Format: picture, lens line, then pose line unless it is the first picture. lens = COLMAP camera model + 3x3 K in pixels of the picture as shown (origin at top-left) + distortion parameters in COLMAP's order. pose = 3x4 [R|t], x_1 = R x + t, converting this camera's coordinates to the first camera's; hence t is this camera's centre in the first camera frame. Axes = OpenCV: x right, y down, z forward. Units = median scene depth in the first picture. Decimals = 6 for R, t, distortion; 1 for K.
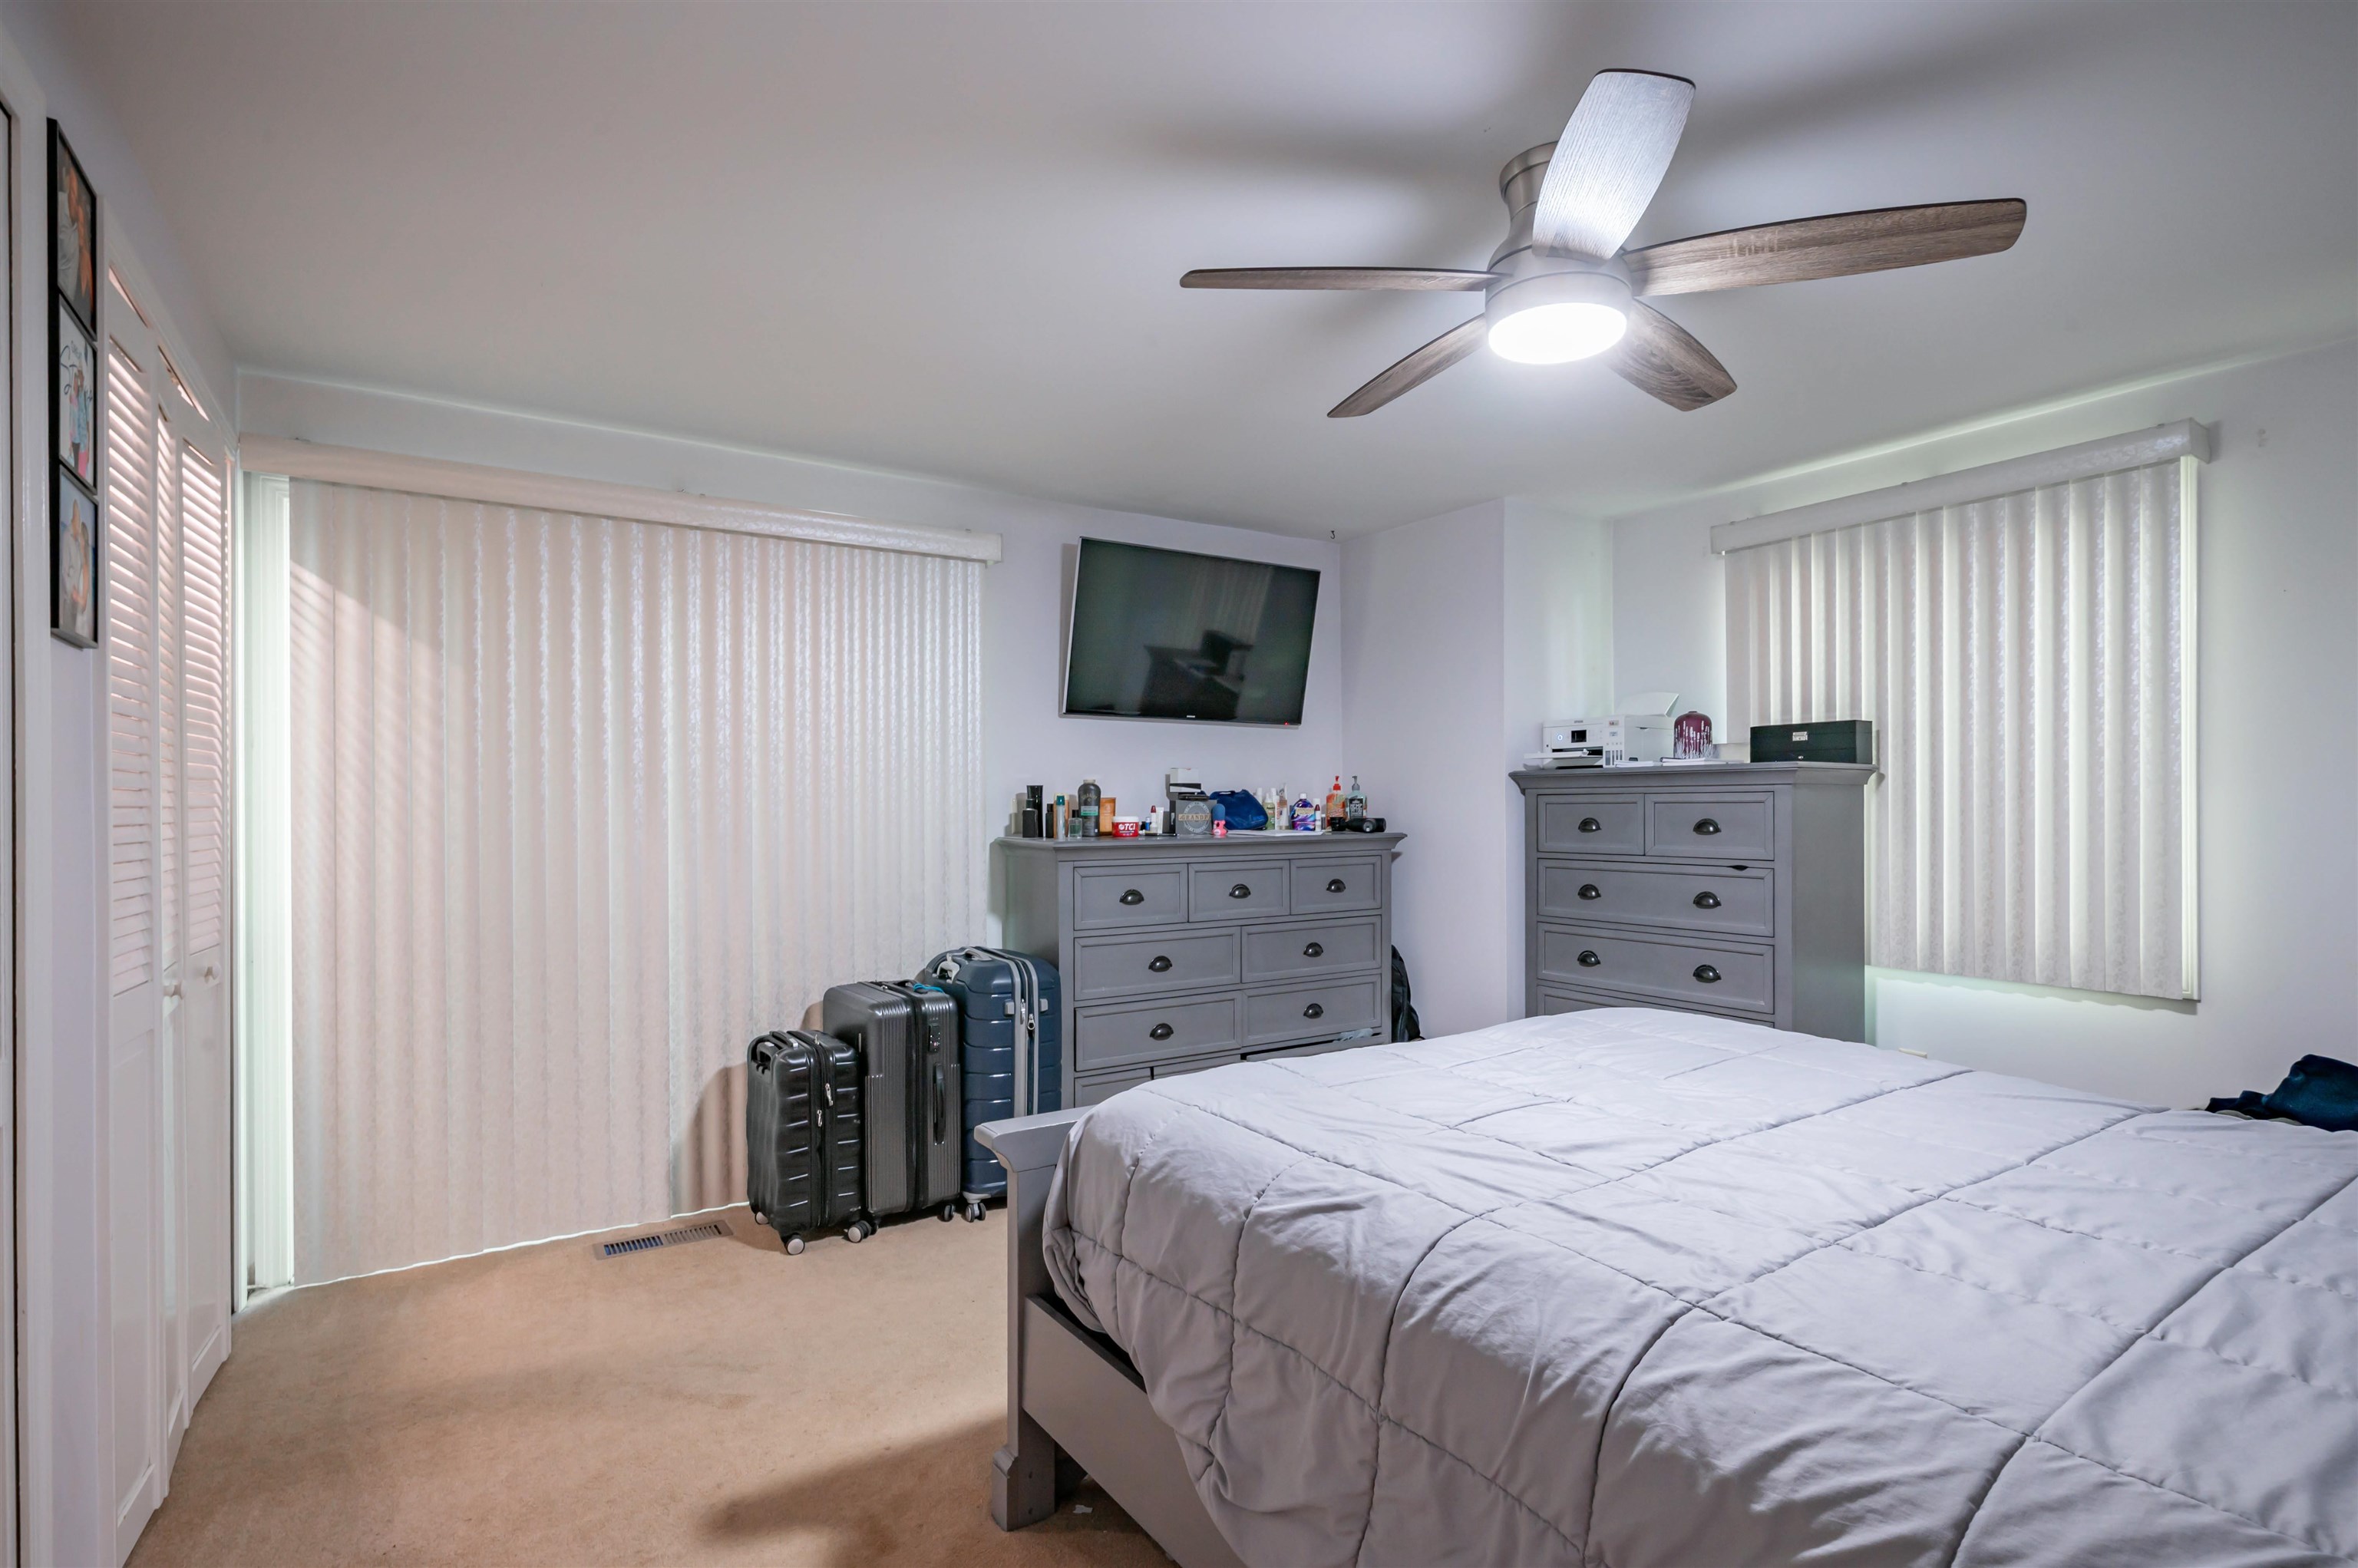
lens RADIAL K [[1146.4, 0, 1188.0], [0, 1146.4, 796.2], [0, 0, 1]] dist [-0.003502, 0.002317]
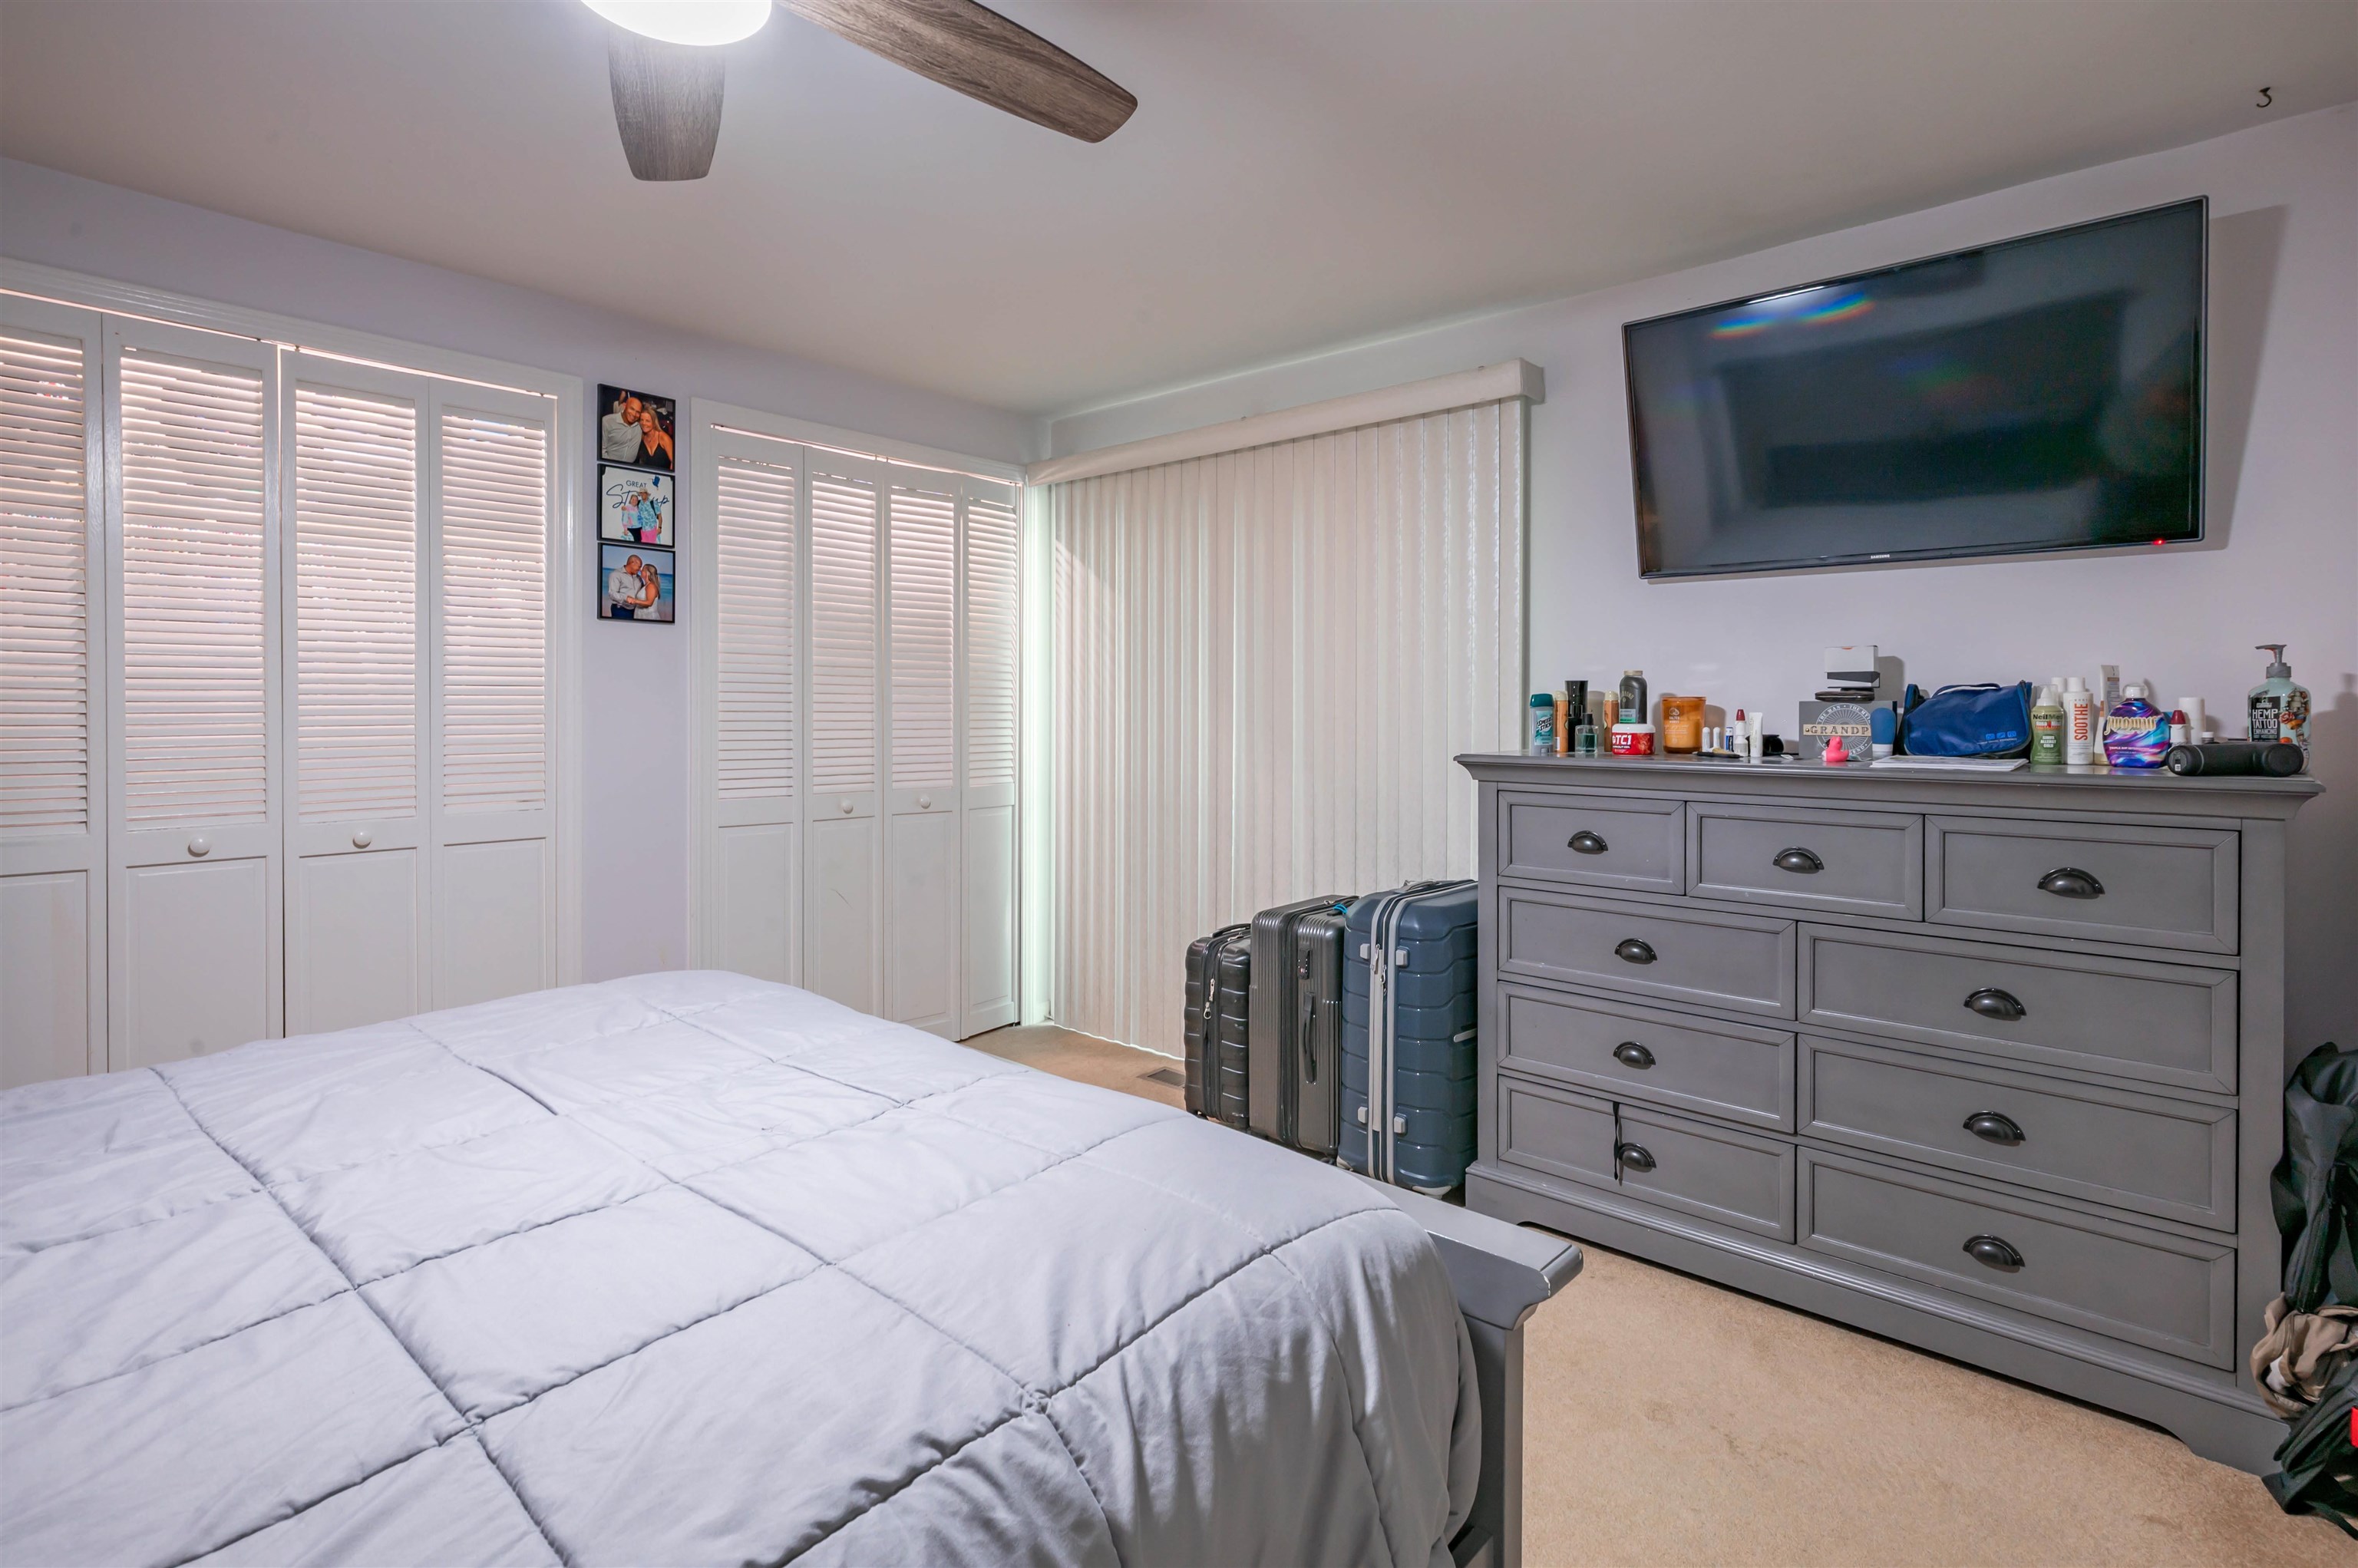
lens RADIAL K [[1146.4, 0, 1147.2], [0, 1146.4, 721.9], [0, 0, 1]] dist [-0.003502, 0.002317]
pose [[0.249684, 0.015726, -0.968200, 0.543627], [-0.002500, 0.999875, 0.015596, 0.006465], [0.968324, -0.001474, 0.249692, 0.577882]]
